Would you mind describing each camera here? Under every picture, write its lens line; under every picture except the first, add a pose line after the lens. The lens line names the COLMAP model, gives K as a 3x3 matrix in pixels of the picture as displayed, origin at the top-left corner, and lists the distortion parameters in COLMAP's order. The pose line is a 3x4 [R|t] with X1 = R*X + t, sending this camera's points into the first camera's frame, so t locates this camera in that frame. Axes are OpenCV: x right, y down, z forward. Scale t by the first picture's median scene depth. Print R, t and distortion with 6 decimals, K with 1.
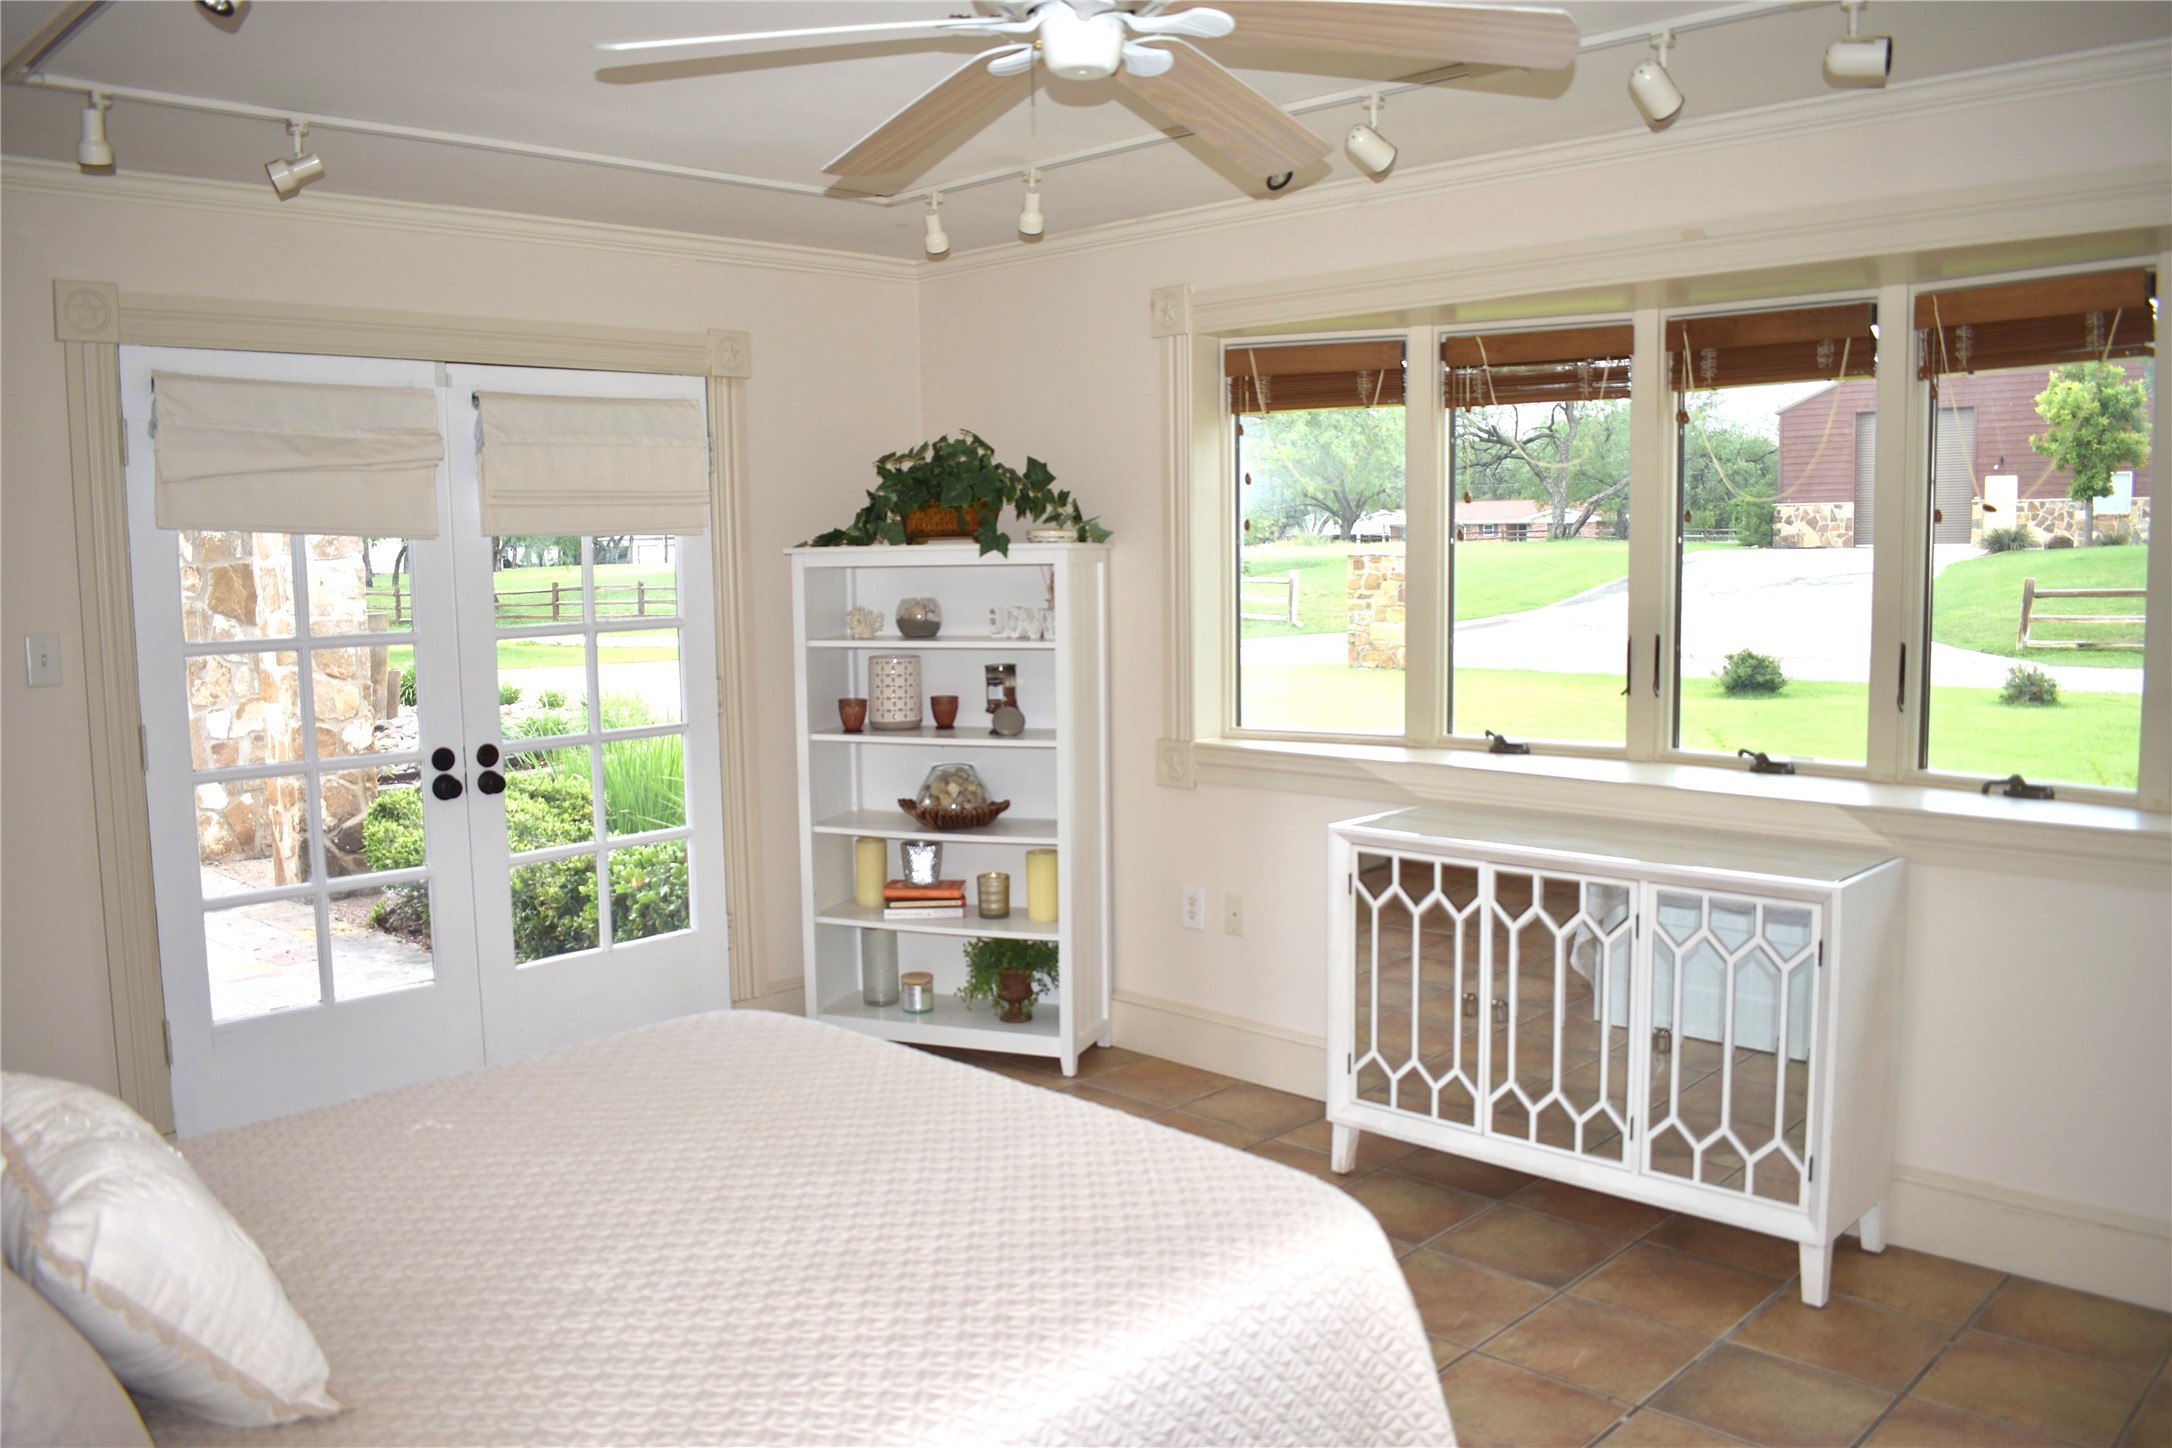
lens RADIAL K [[1702.3, 0, 1079.7], [0, 1702.3, 726.0], [0, 0, 1]] dist [-0.091801, 0.012405]
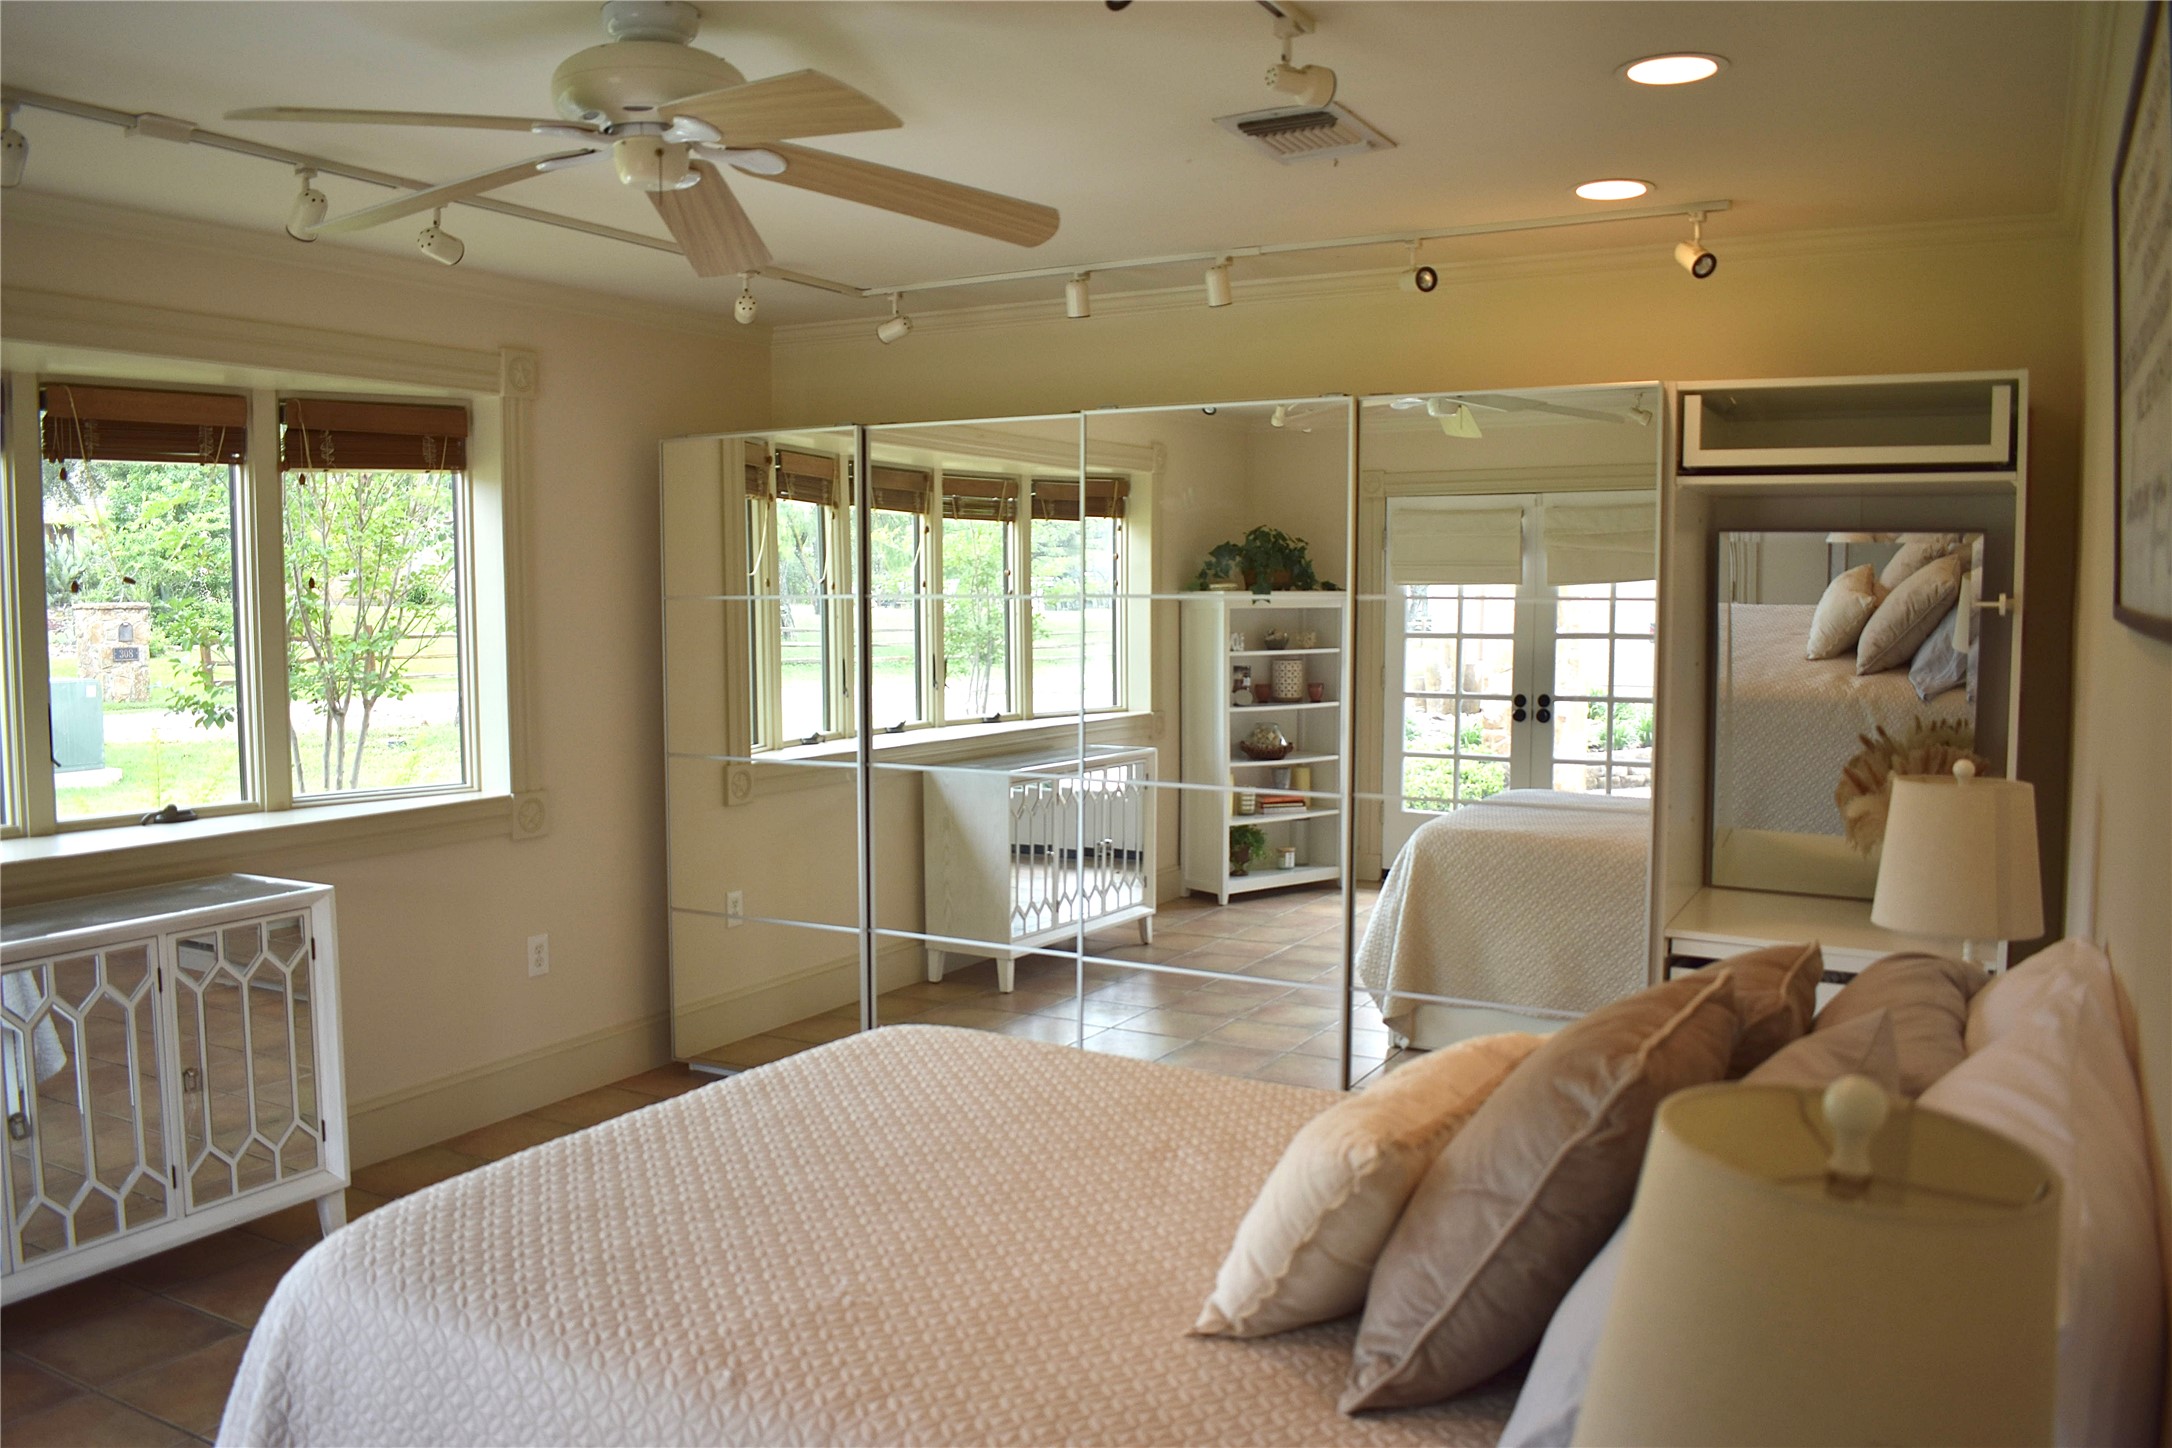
lens RADIAL K [[1702.3, 0, 1079.7], [0, 1702.3, 726.0], [0, 0, 1]] dist [-0.091801, 0.012405]
pose [[-0.226031, -0.066788, 0.971828, -0.769175], [0.104484, 0.990229, 0.092354, -0.068176], [-0.968500, 0.122416, -0.216844, 0.669042]]
